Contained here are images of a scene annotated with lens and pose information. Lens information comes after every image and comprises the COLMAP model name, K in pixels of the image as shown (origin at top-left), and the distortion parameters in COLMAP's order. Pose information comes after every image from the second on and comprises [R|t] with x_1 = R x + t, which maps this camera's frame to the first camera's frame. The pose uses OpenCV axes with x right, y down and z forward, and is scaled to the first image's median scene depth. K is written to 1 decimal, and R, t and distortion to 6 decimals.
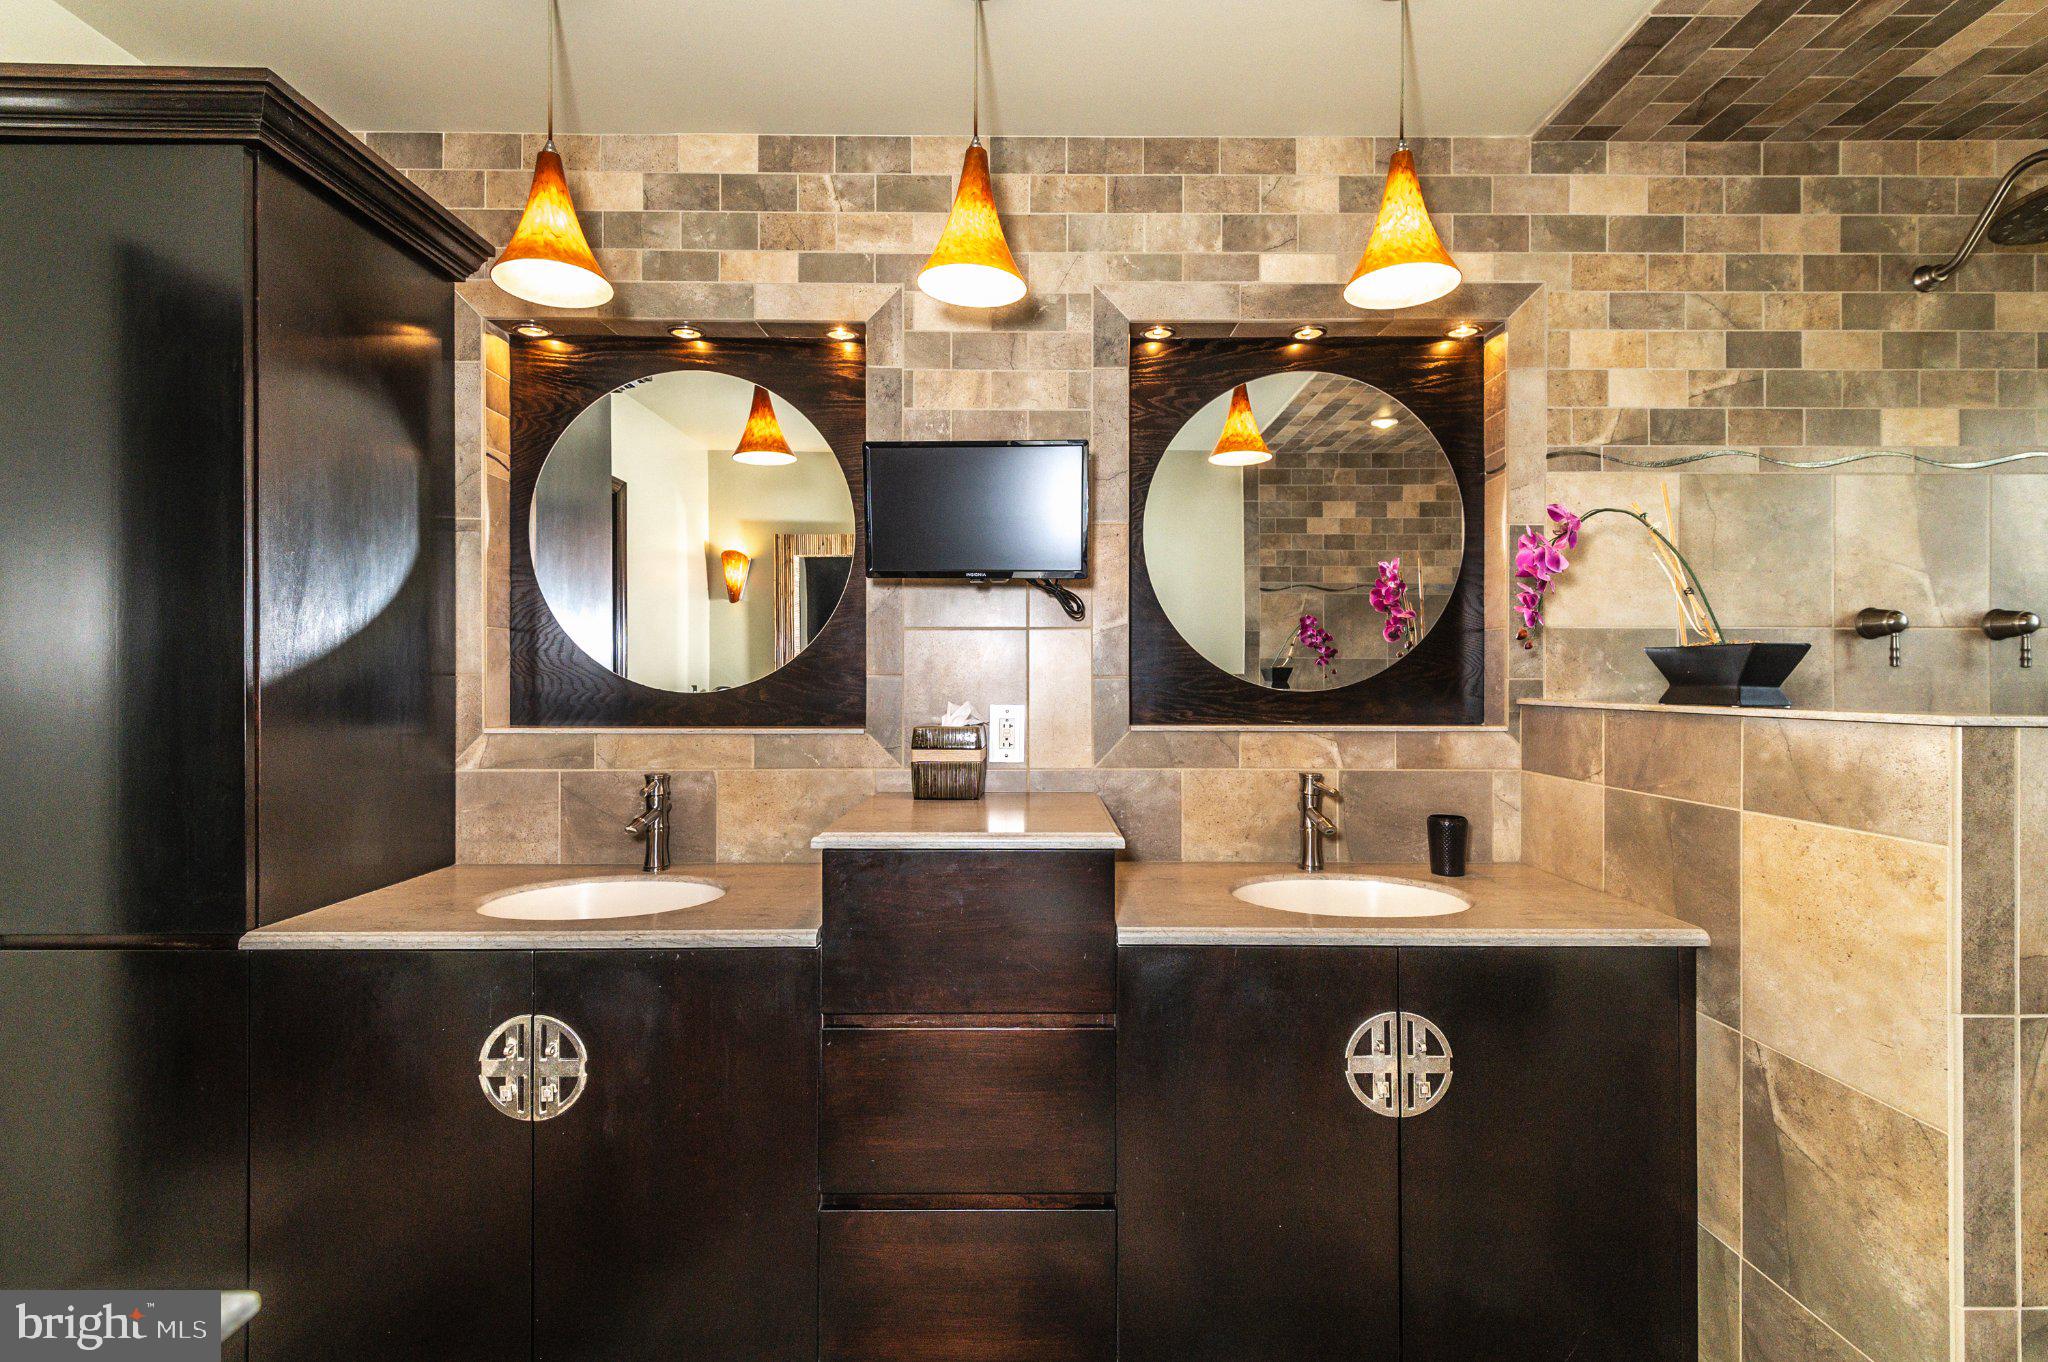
lens RADIAL K [[937.9, 0, 1029.0], [0, 937.9, 683.6], [0, 0, 1]] dist [0.025032, -0.012755]
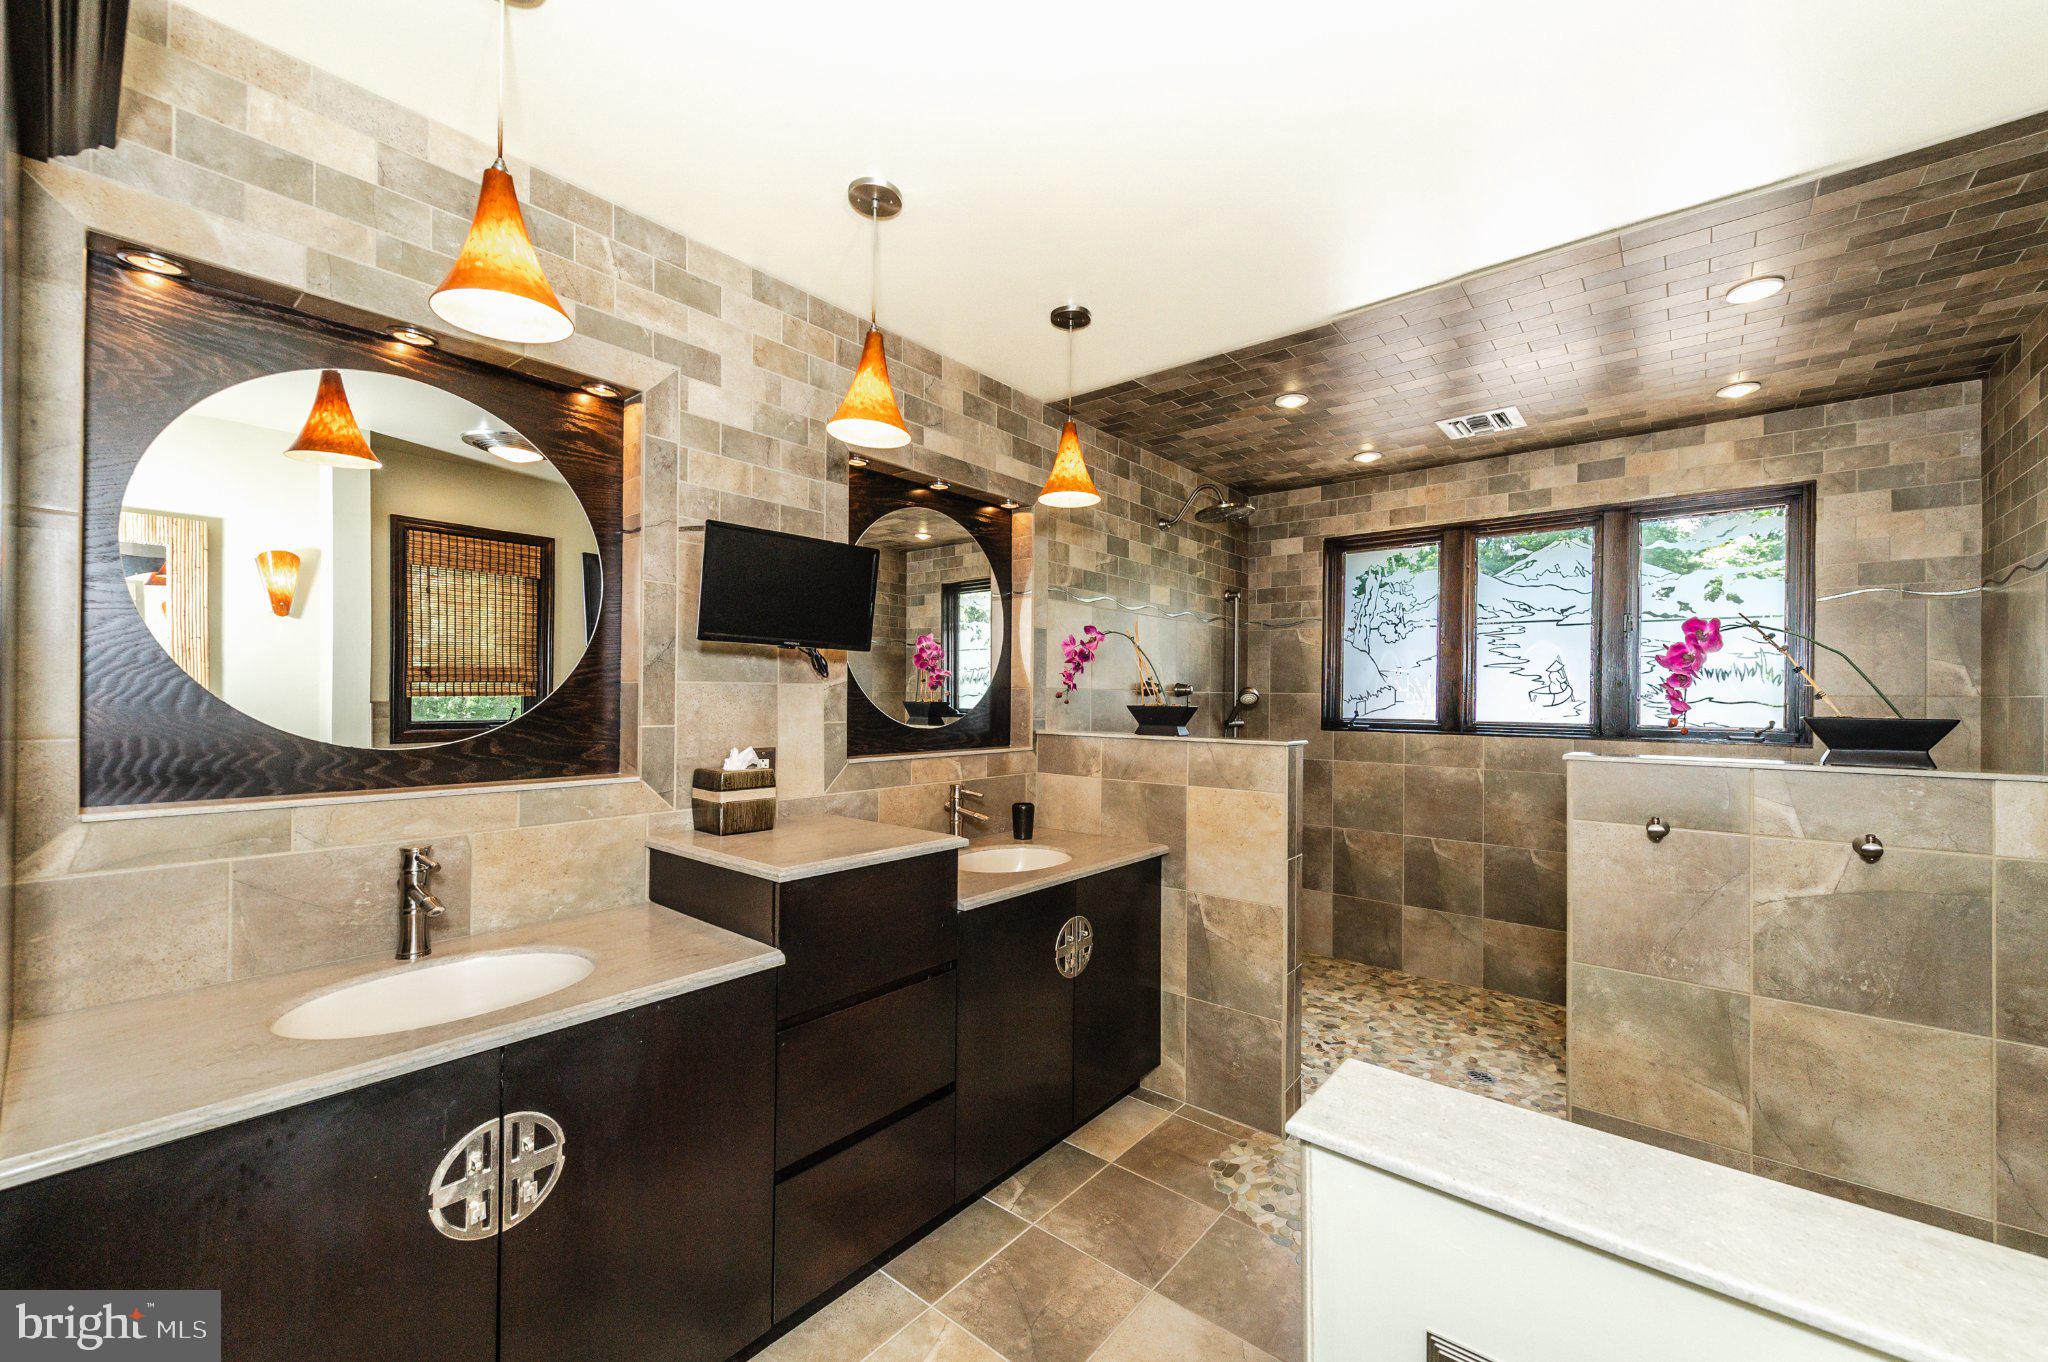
lens RADIAL K [[820.3, 0, 1032.1], [0, 820.3, 697.1], [0, 0, 1]] dist [0.009668, -0.004206]
pose [[0.633172, 0.002512, 0.774007, -0.615547], [-0.005422, 0.999985, 0.001190, -0.044937], [-0.773992, -0.004950, 0.633176, 0.074551]]
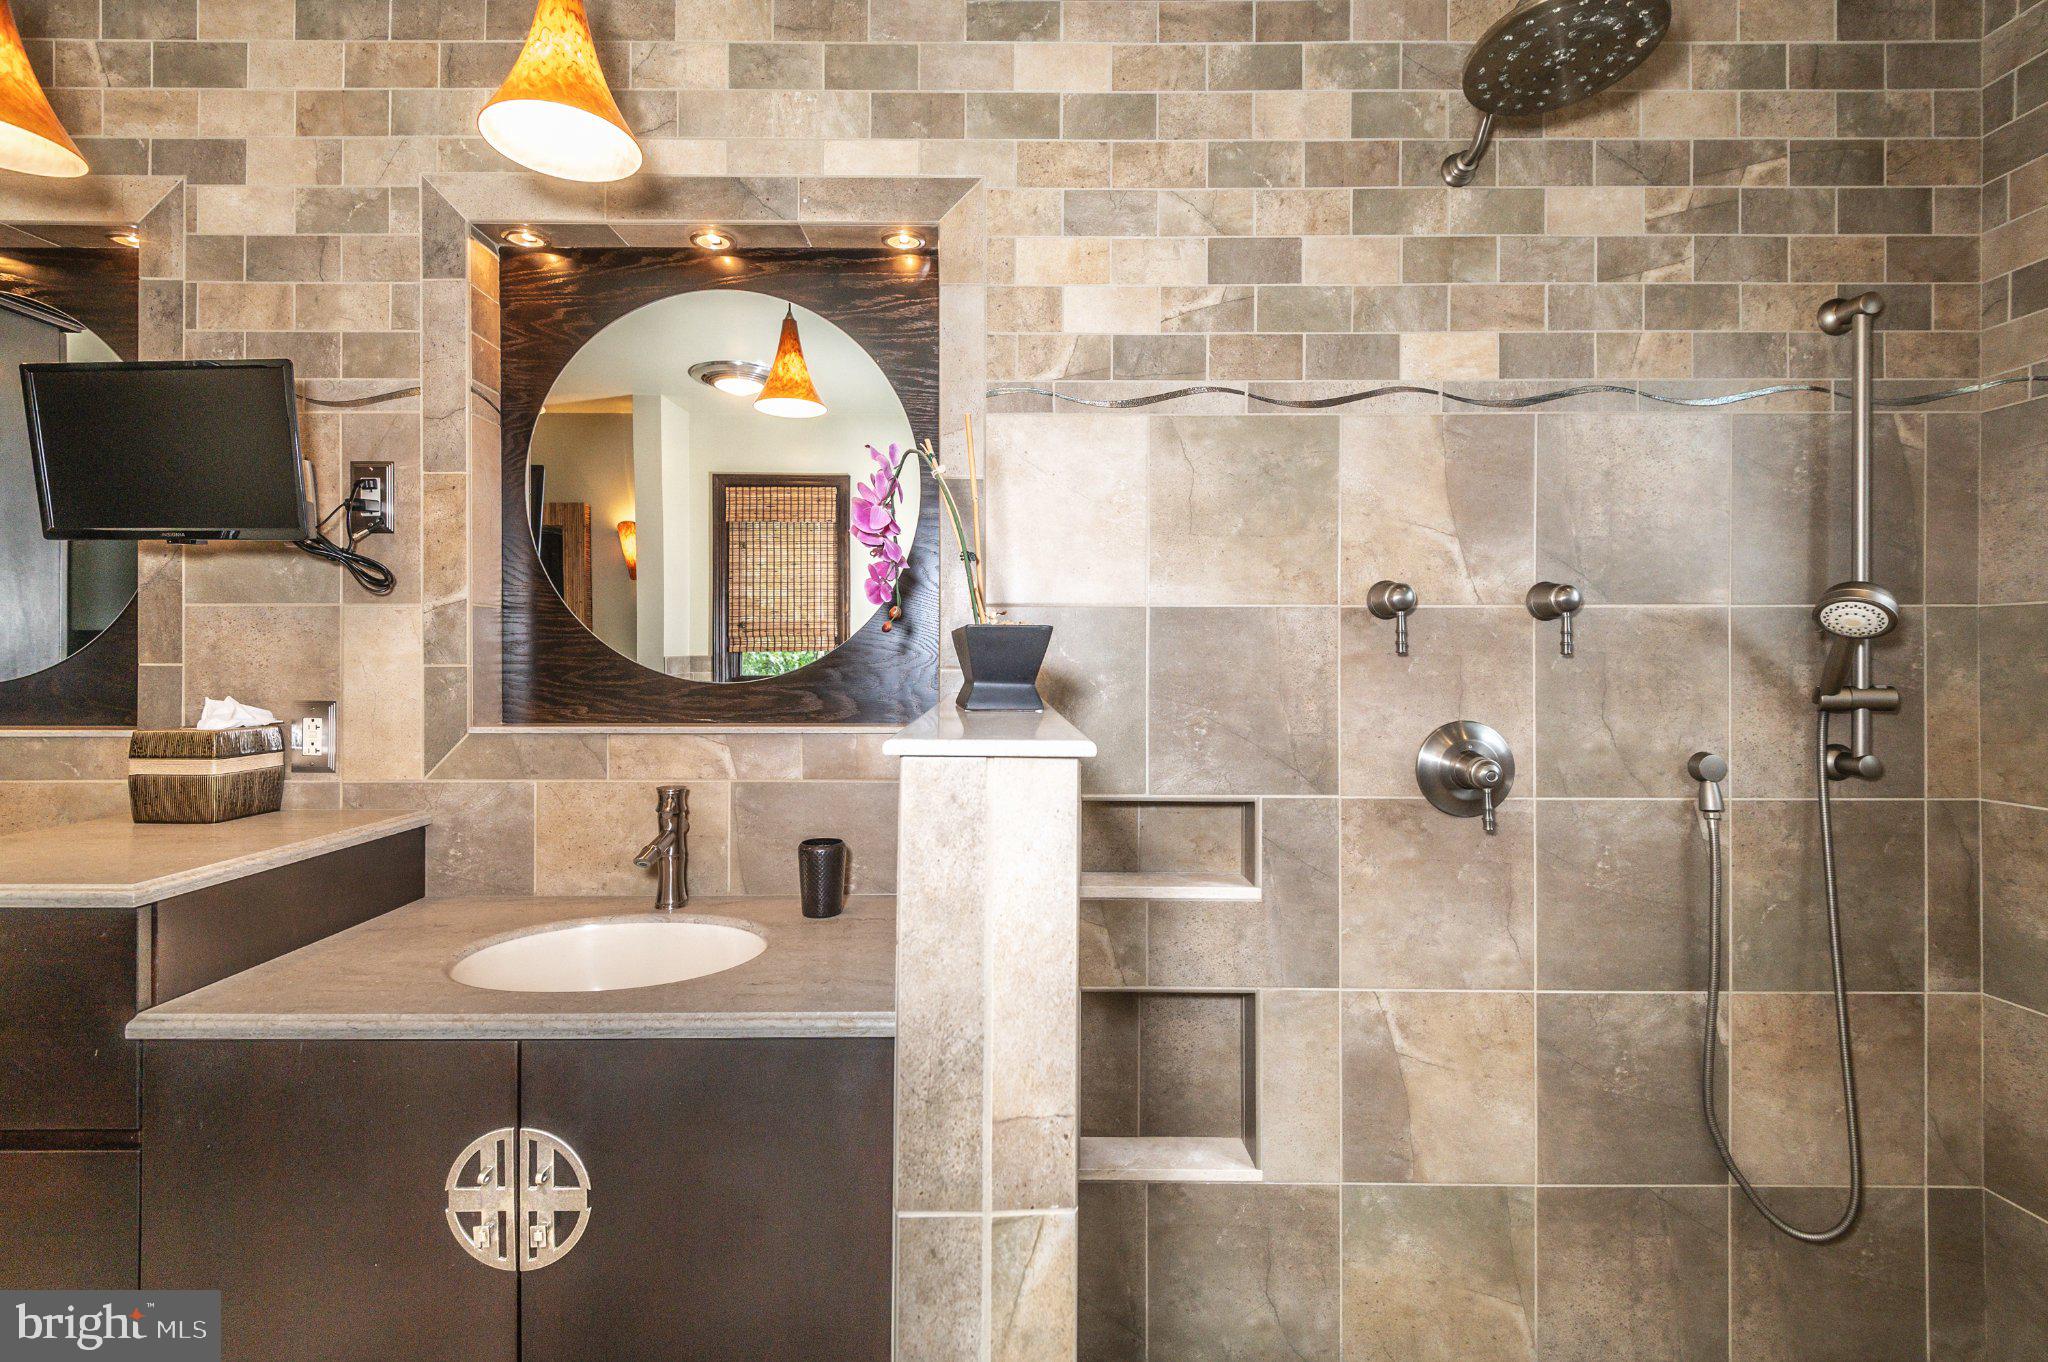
lens RADIAL K [[928.3, 0, 1015.2], [0, 928.3, 666.0], [0, 0, 1]] dist [0.019882, -0.007636]
pose [[0.999943, 0.000992, -0.010638, 0.581857], [-0.000968, 0.999997, 0.002249, -0.009311], [0.010640, -0.002239, 0.999941, 0.205607]]
